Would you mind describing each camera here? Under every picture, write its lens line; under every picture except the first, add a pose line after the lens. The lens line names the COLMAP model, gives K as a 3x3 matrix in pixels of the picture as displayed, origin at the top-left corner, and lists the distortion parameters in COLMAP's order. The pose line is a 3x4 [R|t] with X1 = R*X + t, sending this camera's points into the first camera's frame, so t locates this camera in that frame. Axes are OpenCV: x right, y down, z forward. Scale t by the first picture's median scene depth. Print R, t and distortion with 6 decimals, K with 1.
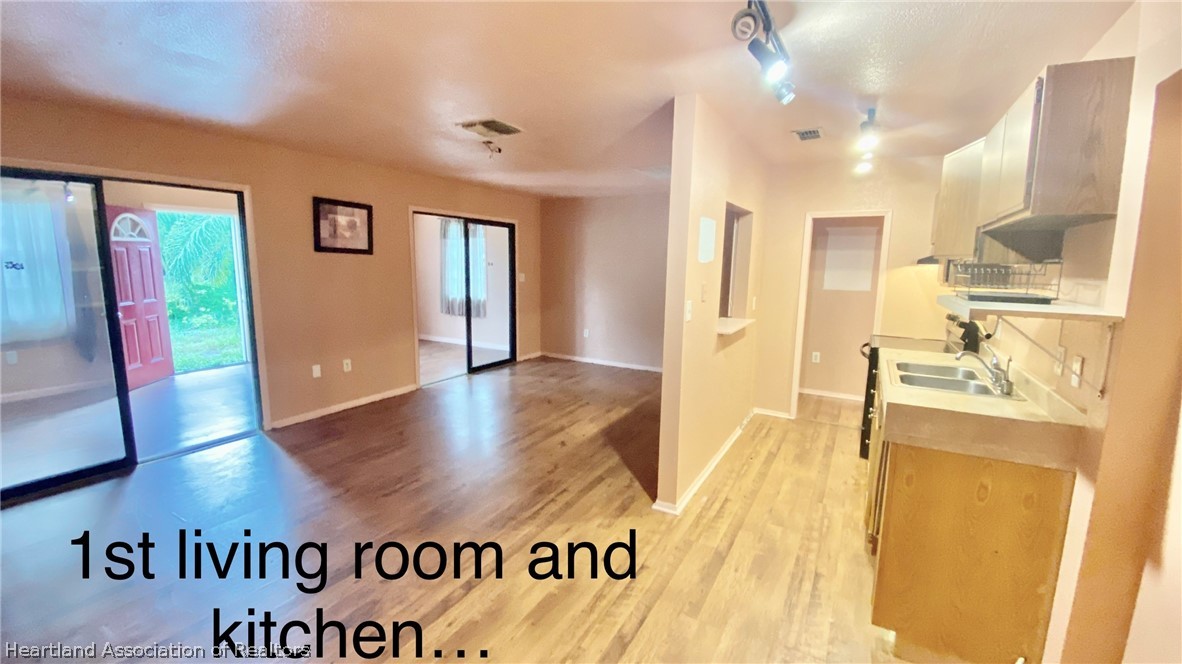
lens RADIAL K [[479.5, 0, 591.0], [0, 479.5, 332.0], [0, 0, 1]] dist [0.001560, 0.000000]
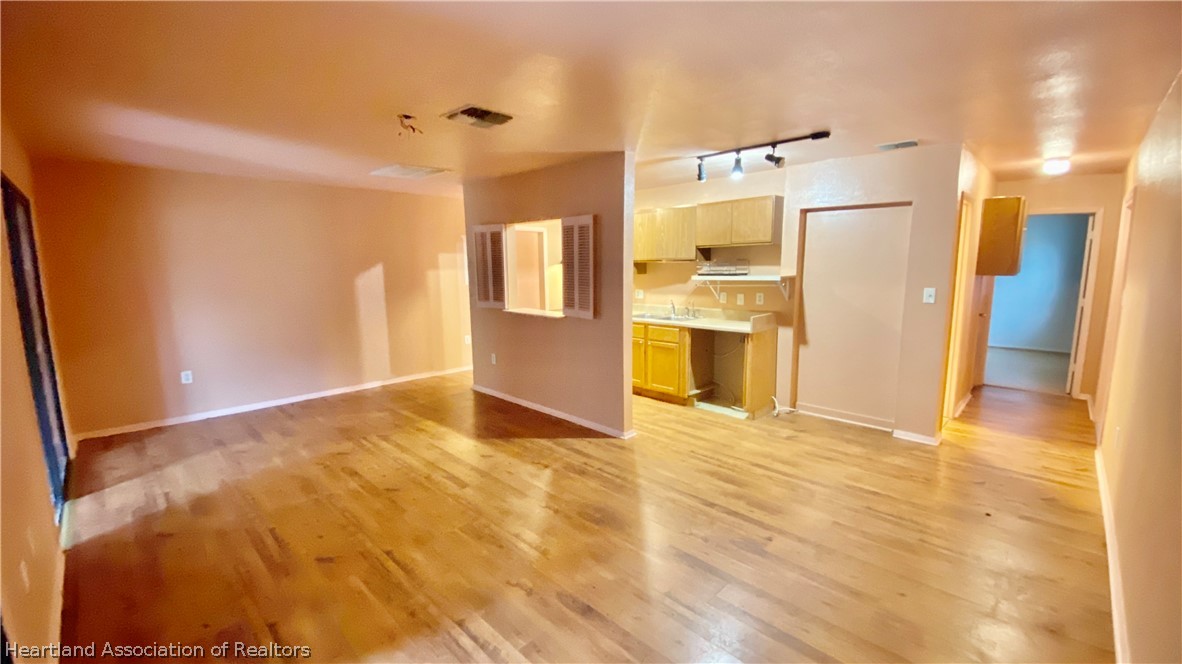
lens RADIAL K [[479.5, 0, 591.0], [0, 479.5, 332.0], [0, 0, 1]] dist [0.001560, 0.000000]
pose [[0.247663, -0.155213, 0.956332, -1.023633], [0.155711, 0.980629, 0.118832, -0.106901], [-0.956252, 0.119481, 0.267034, 0.590541]]
